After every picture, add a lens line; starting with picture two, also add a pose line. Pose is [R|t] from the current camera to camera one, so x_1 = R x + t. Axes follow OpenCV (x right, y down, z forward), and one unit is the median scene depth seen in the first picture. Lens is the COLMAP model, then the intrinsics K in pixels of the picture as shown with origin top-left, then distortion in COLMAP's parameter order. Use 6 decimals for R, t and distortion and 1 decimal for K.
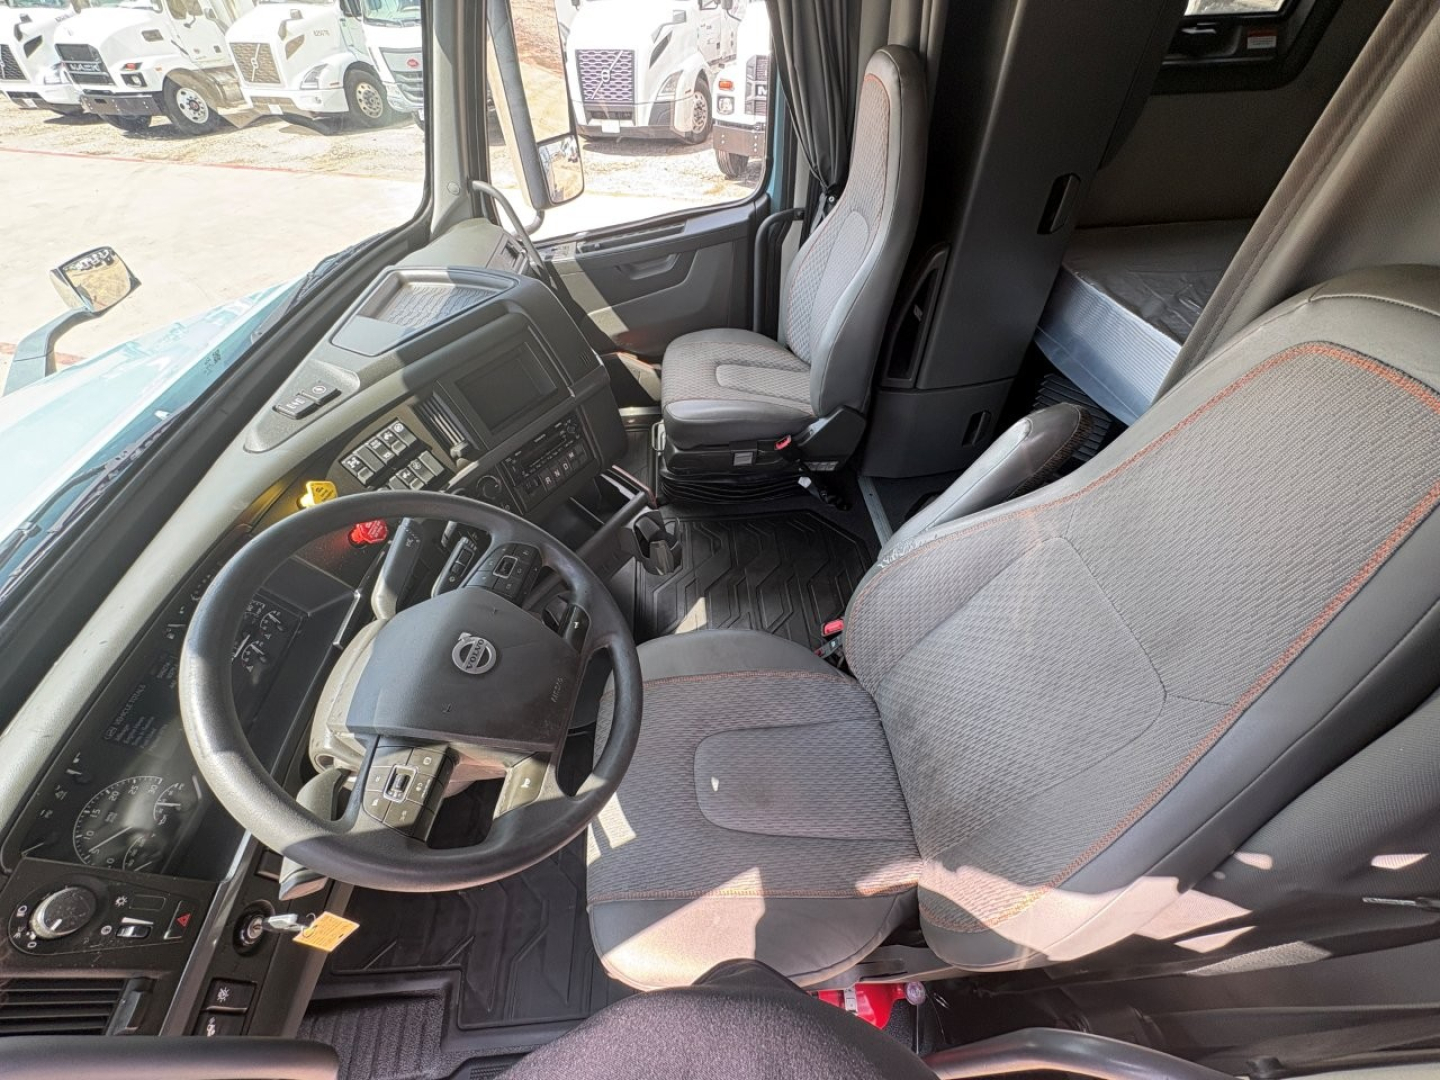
lens RADIAL K [[574.8, 0, 718.4], [0, 574.8, 543.5], [0, 0, 1]] dist [0.001712, -0.000649]
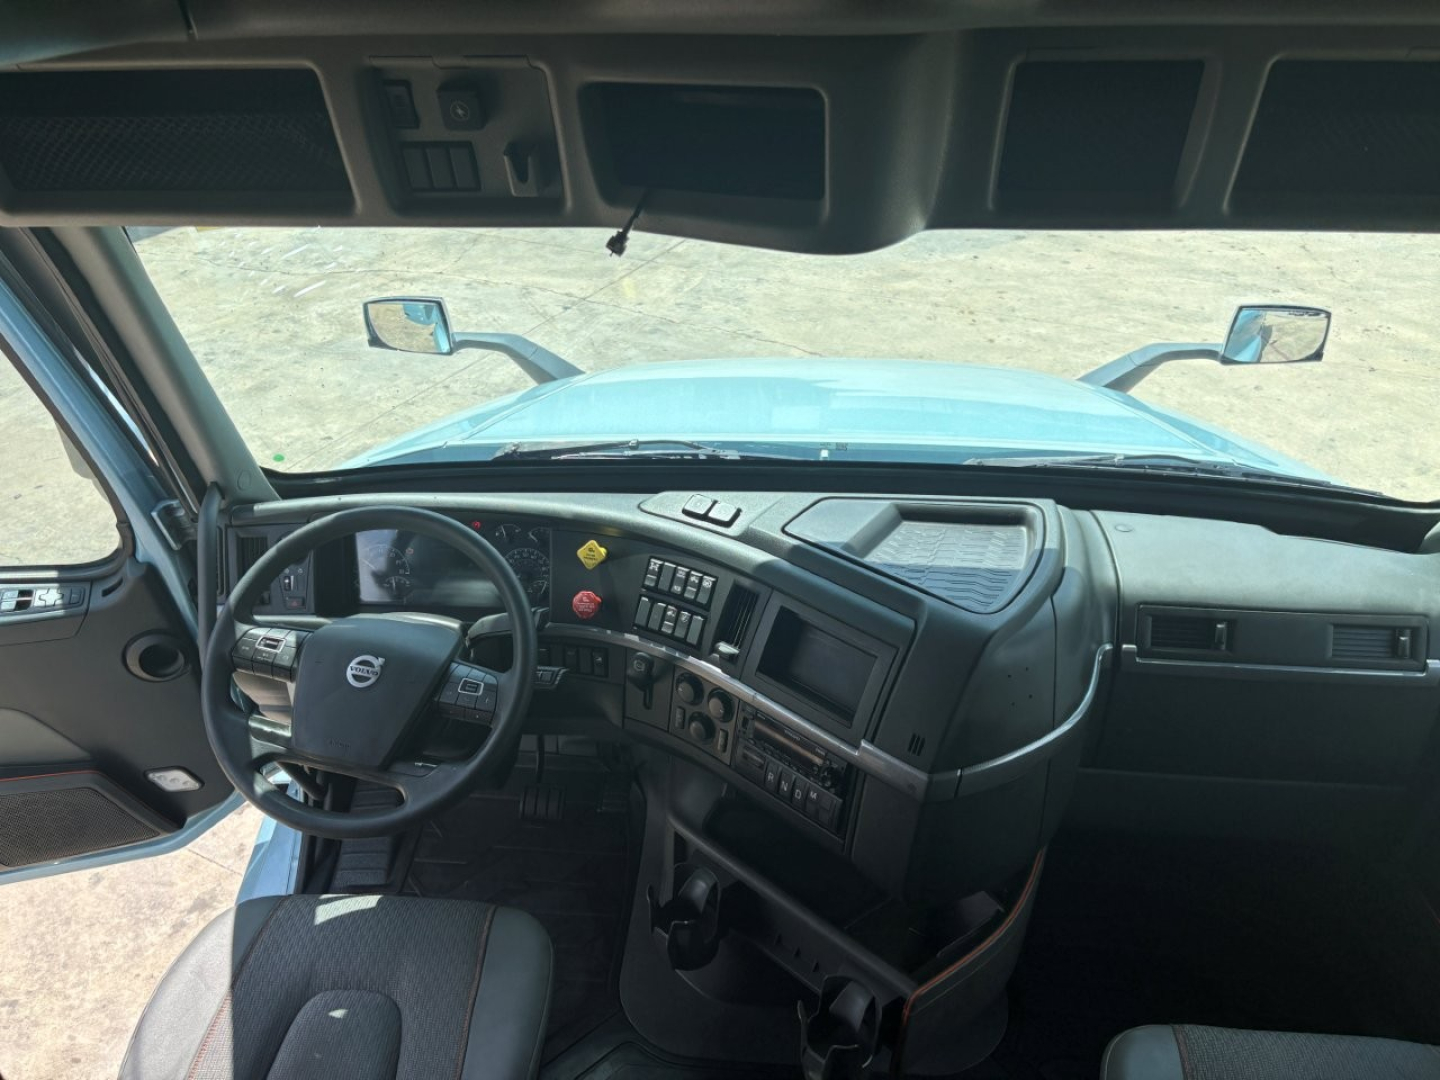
lens RADIAL K [[1075.6, 0, 721.6], [0, 1075.6, 544.2], [0, 0, 1]] dist [0.059829, -0.031316]
pose [[-0.154118, 0.563487, -0.811622, 0.401008], [-0.695597, 0.521499, 0.494148, -0.550746], [0.701707, 0.640719, 0.311587, 0.220334]]
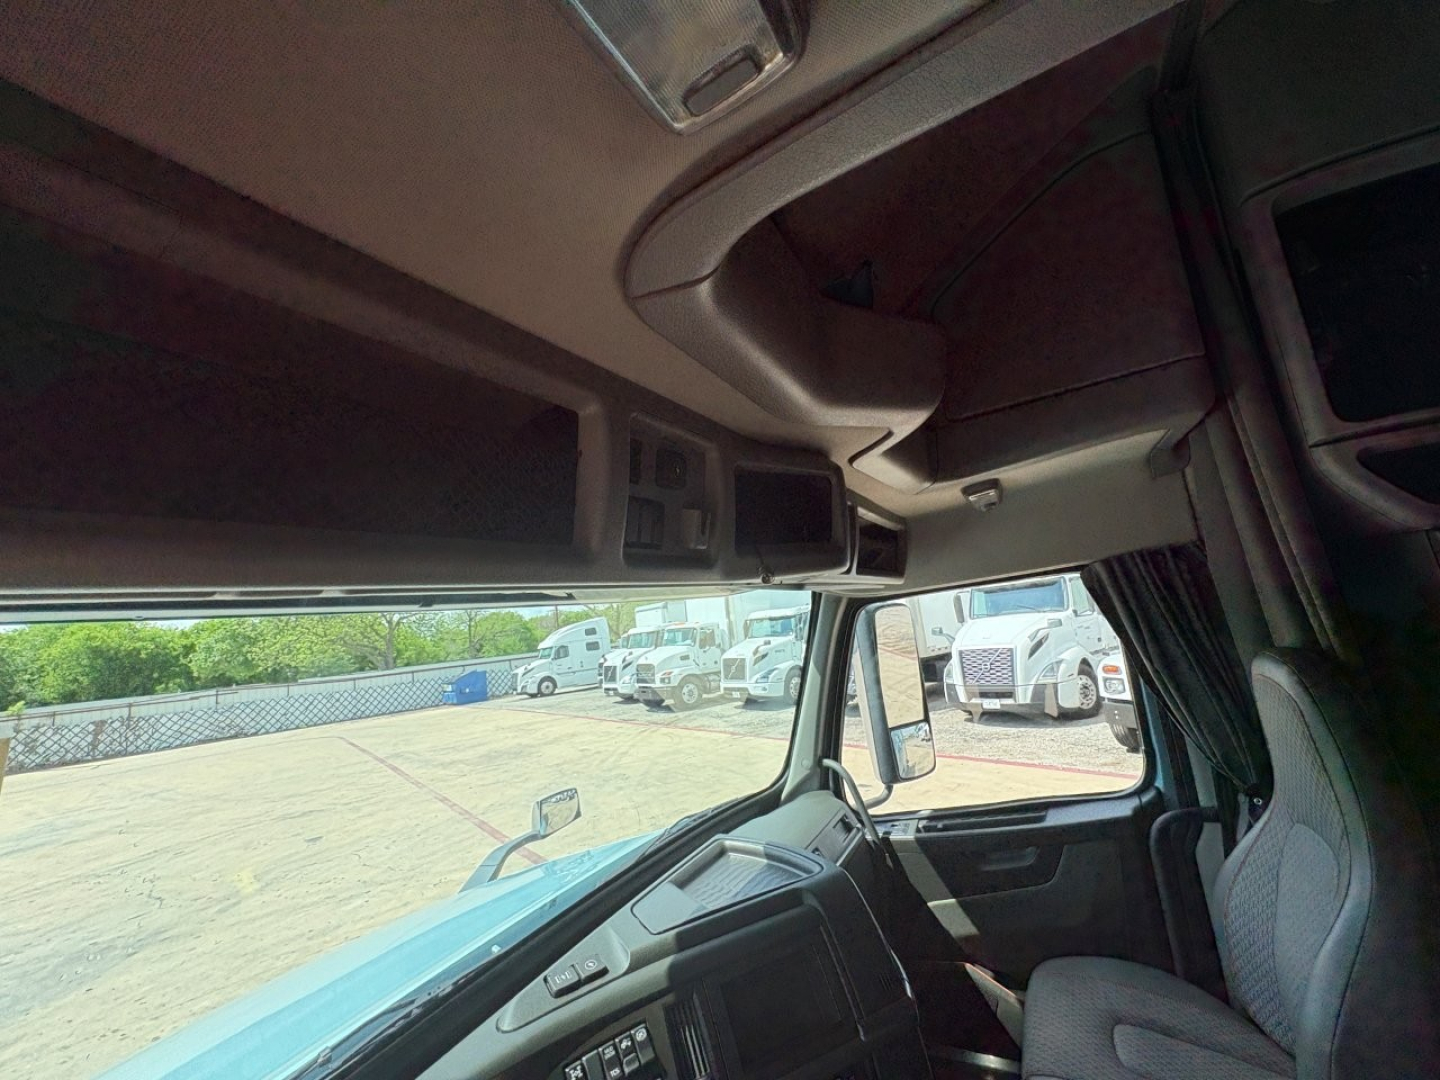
lens RADIAL K [[574.8, 0, 719.2], [0, 574.8, 541.8], [0, 0, 1]] dist [0.001712, -0.000649]
pose [[0.832092, -0.156301, -0.532158, 0.056861], [-0.319102, 0.649858, -0.689825, -0.062390], [0.453648, 0.743811, 0.490866, 0.041884]]
